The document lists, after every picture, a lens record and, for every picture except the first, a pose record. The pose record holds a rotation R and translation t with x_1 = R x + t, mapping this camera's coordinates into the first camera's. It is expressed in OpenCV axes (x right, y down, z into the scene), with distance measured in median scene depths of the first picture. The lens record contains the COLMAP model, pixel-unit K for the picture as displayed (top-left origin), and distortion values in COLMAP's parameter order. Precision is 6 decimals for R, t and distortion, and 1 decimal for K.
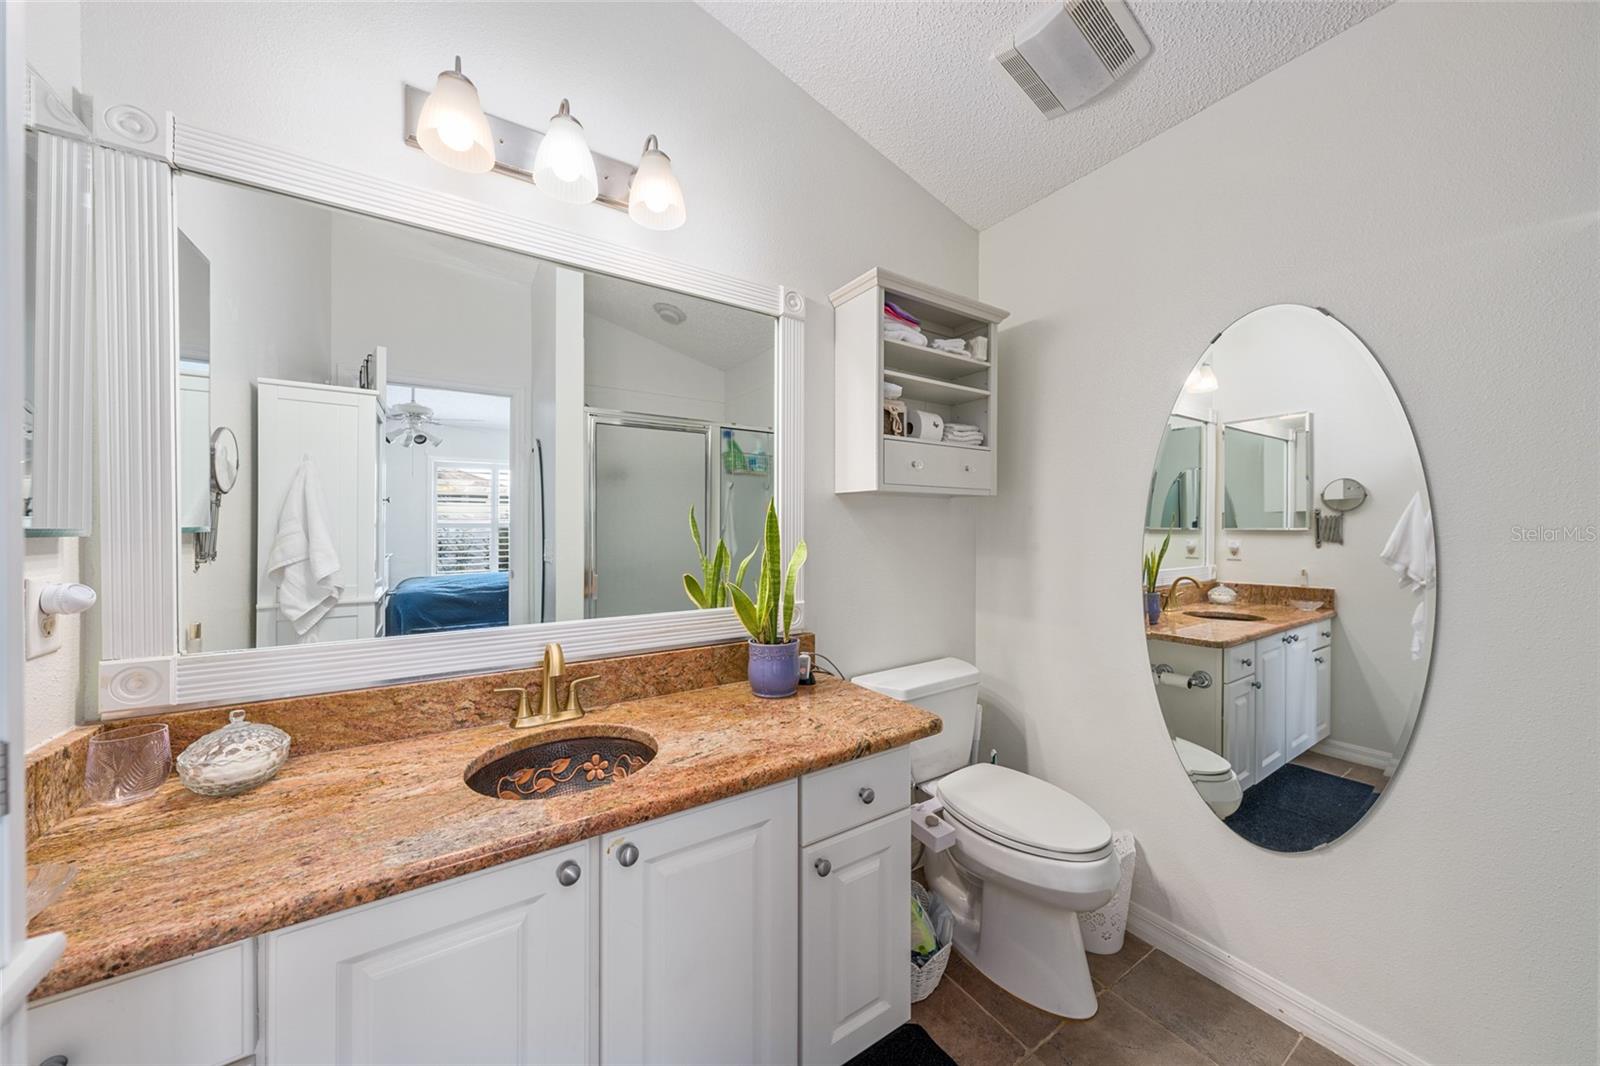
lens RADIAL K [[578.6, 0, 807.5], [0, 578.6, 530.8], [0, 0, 1]] dist [-0.000564, -0.000105]
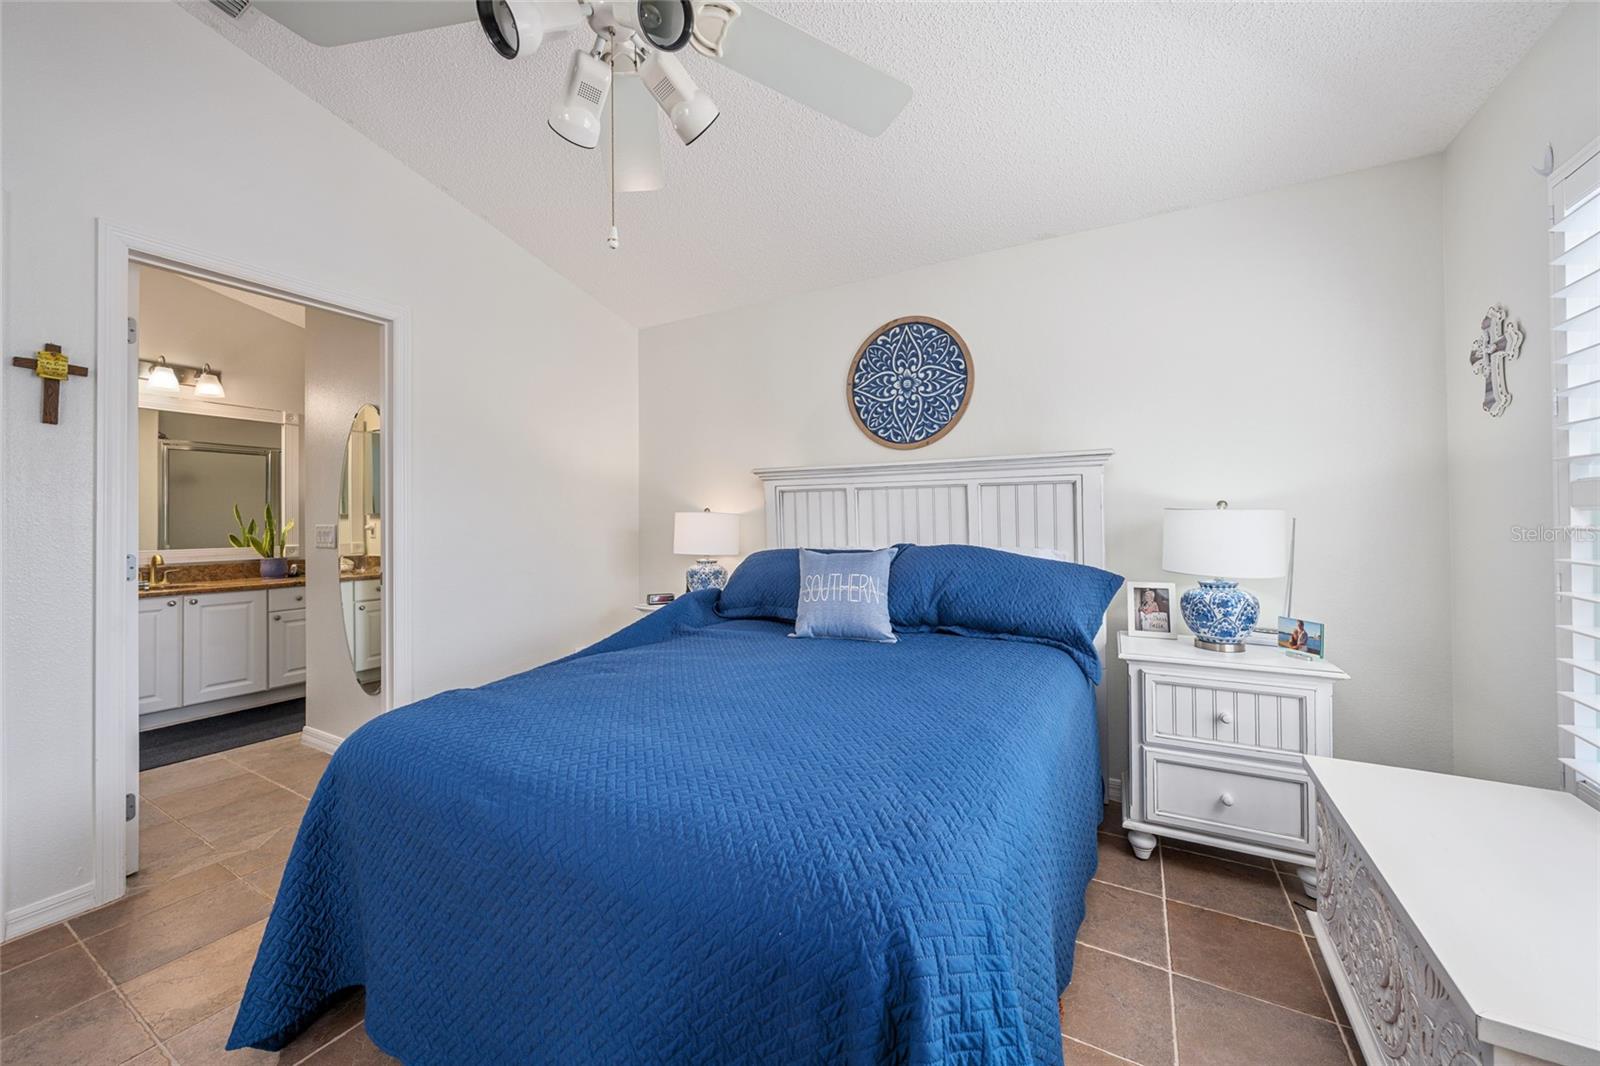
lens RADIAL K [[600.3, 0, 800.0], [0, 600.3, 533.0], [0, 0, 1]] dist [-0.000739, -0.000116]
pose [[0.884008, 0.003704, 0.467458, 0.869365], [0.000624, 0.999958, -0.009102, 0.123768], [-0.467472, 0.008338, 0.883968, -2.767085]]
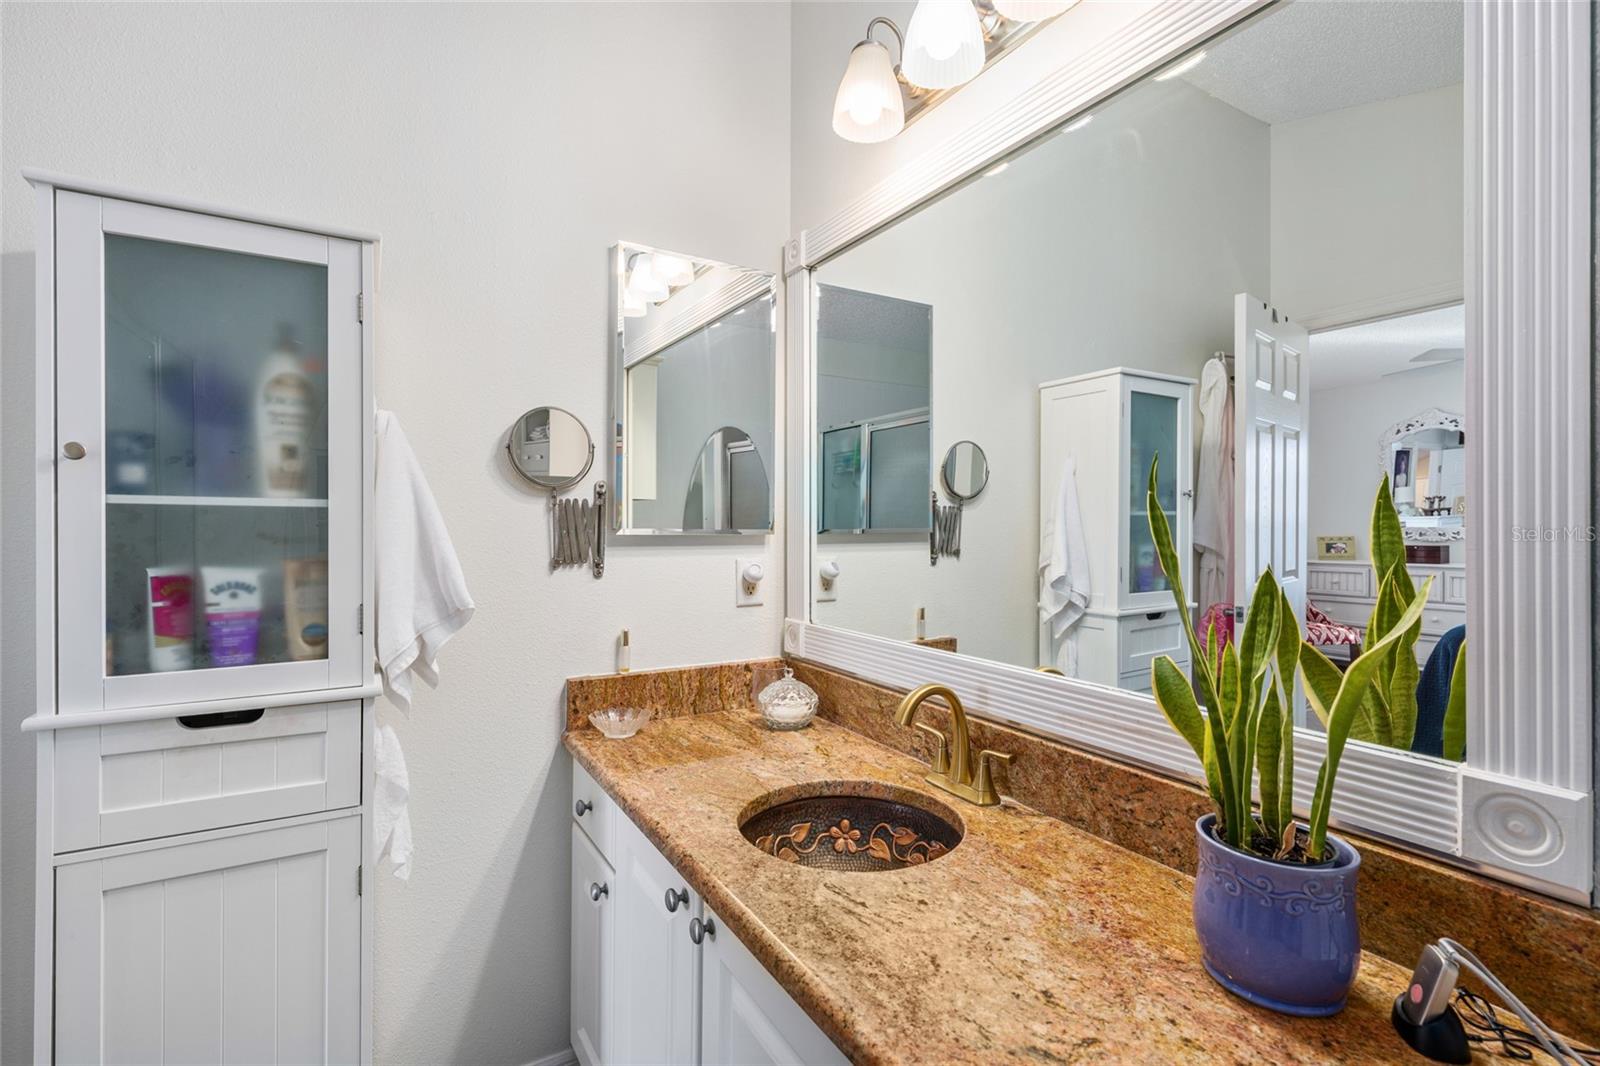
lens RADIAL K [[735.2, 0, 809.3], [0, 735.2, 530.3], [0, 0, 1]] dist [0.002551, 0.000065]
pose [[-0.072984, 0.002335, -0.997330, 0.519769], [-0.008027, 0.999963, 0.002929, -0.008152], [0.997301, 0.008219, -0.072962, 0.886829]]
